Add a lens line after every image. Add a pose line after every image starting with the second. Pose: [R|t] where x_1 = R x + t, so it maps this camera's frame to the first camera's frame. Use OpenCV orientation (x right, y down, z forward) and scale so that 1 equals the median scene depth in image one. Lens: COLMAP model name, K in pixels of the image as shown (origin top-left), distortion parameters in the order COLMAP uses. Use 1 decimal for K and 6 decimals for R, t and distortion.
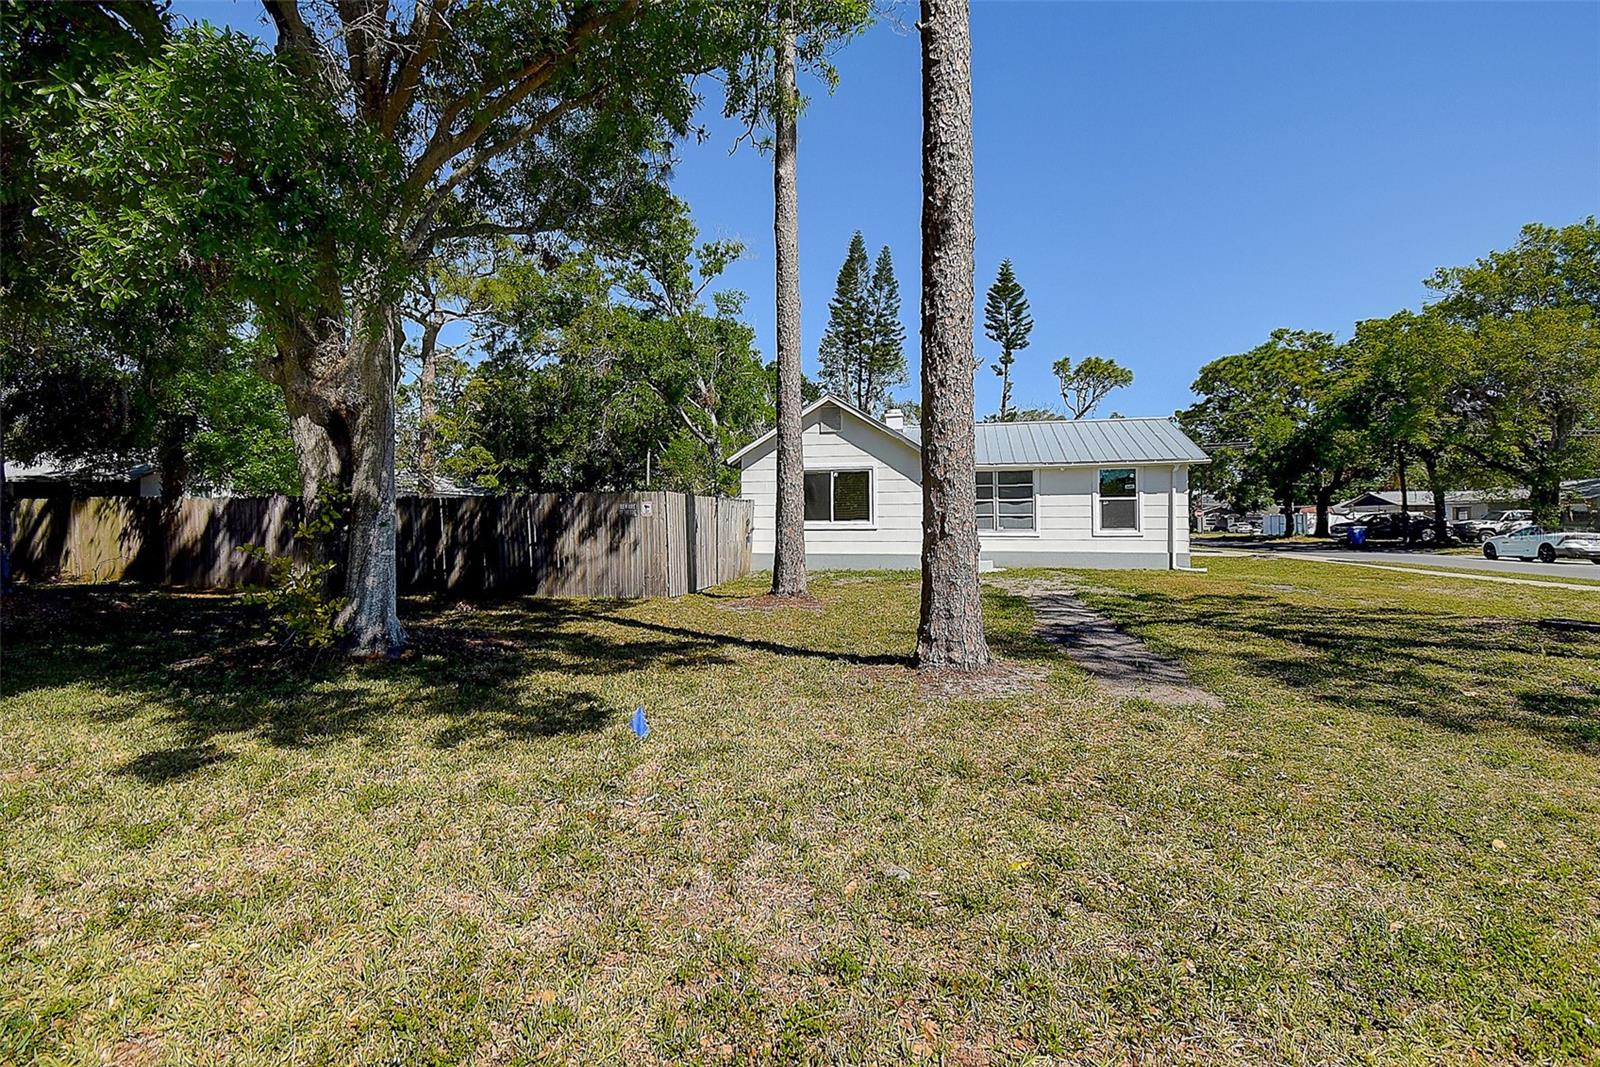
lens RADIAL K [[726.8, 0, 790.0], [0, 726.8, 519.5], [0, 0, 1]] dist [0.029580, -0.024060]
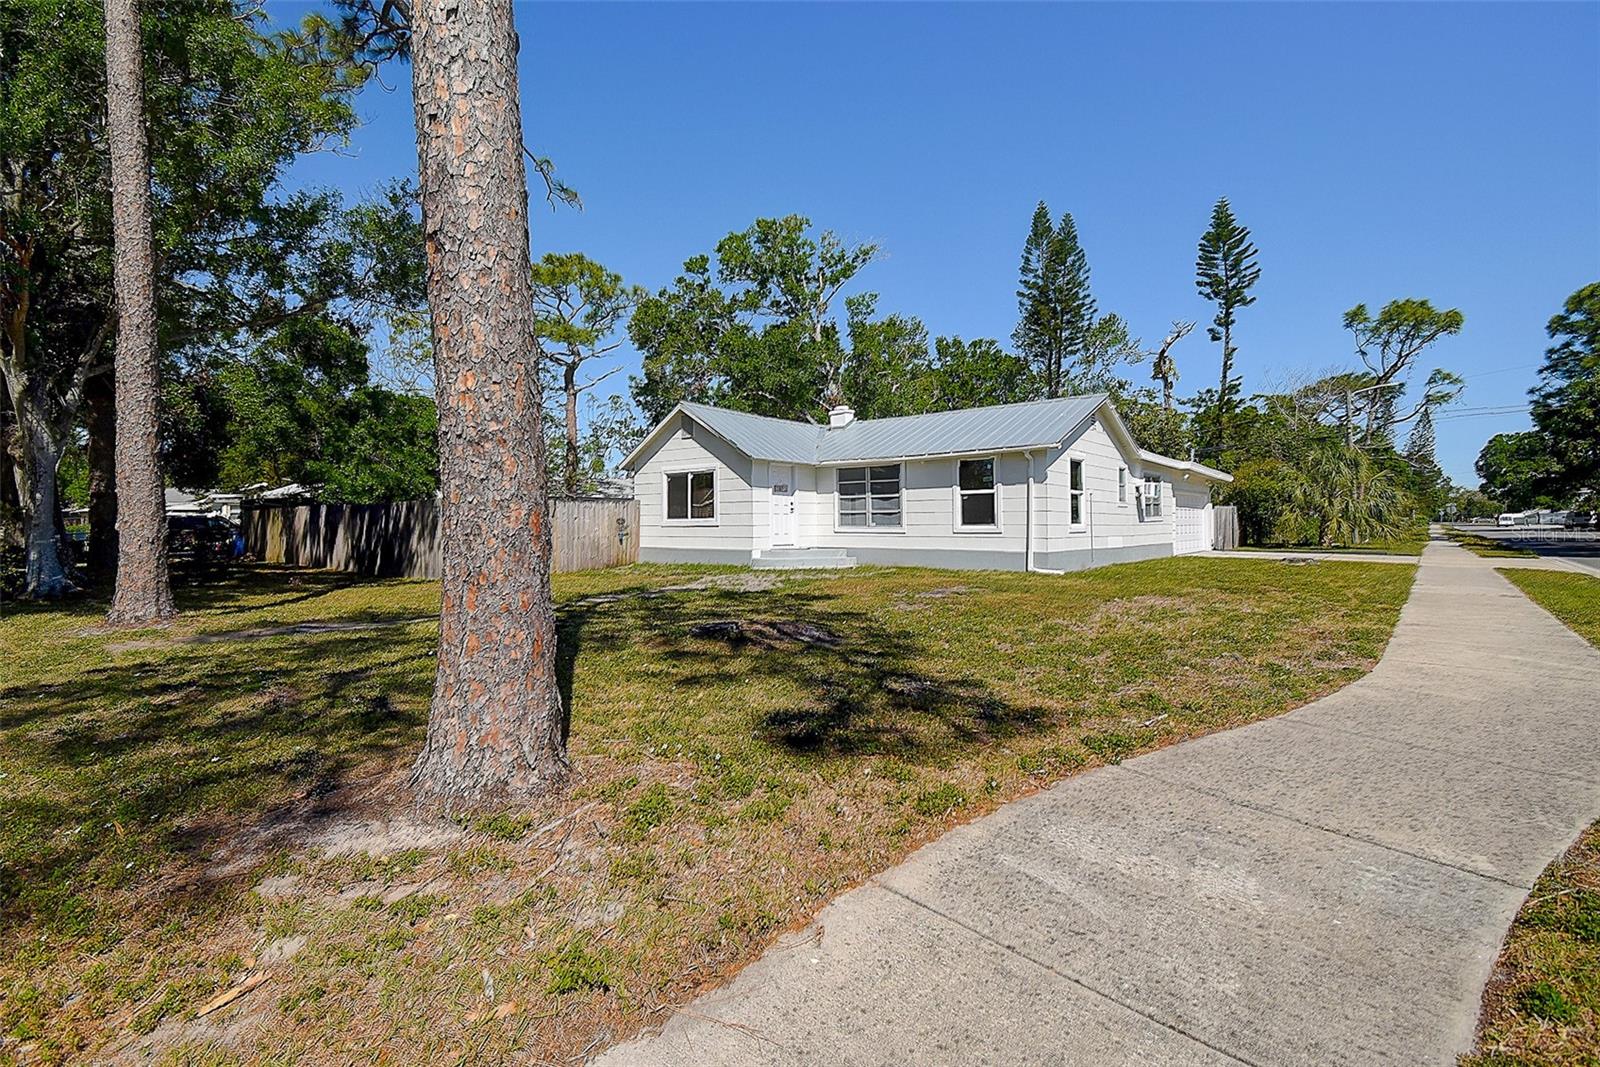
lens RADIAL K [[726.8, 0, 790.0], [0, 726.8, 519.5], [0, 0, 1]] dist [0.029580, -0.024060]
pose [[0.889732, -0.007062, -0.456429, 0.639835], [0.008591, 0.999962, 0.001276, 0.002735], [0.456402, -0.005057, 0.889759, 0.091486]]
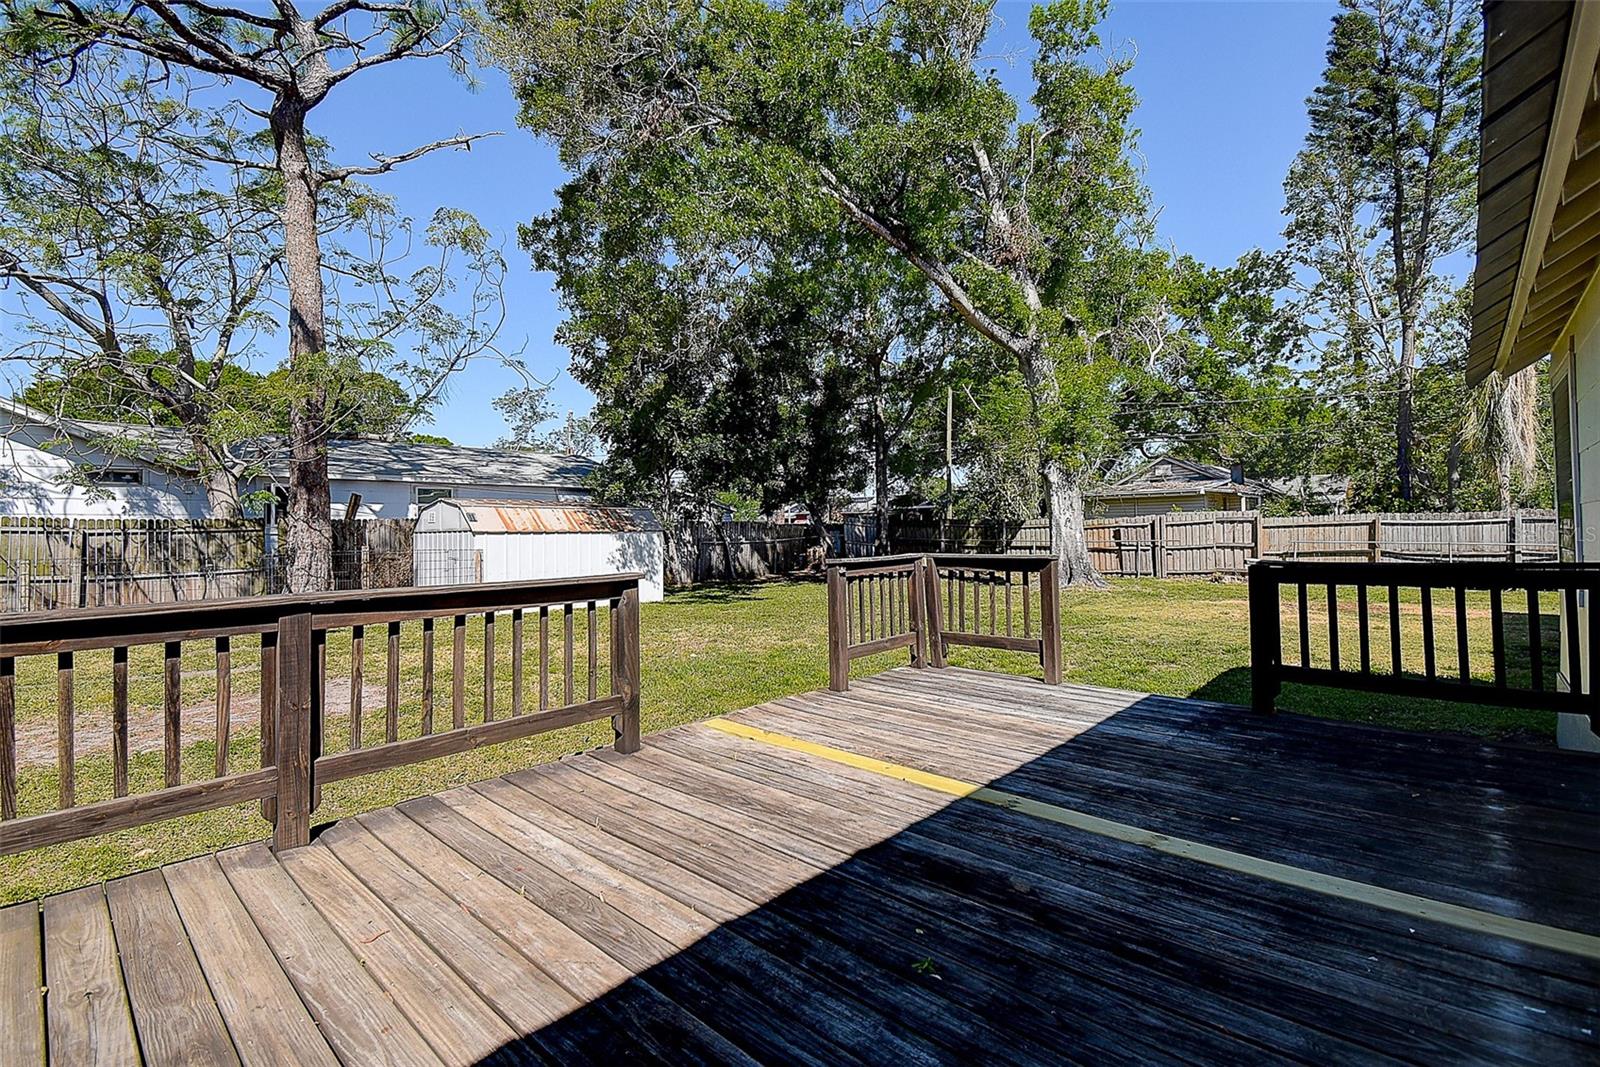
lens RADIAL K [[726.8, 0, 790.0], [0, 726.8, 519.5], [0, 0, 1]] dist [0.029580, -0.024060]
pose [[0.872937, -0.012228, -0.487680, -0.044939], [0.006084, 0.999881, -0.014182, 0.001065], [0.487795, 0.009413, 0.872907, 1.211460]]
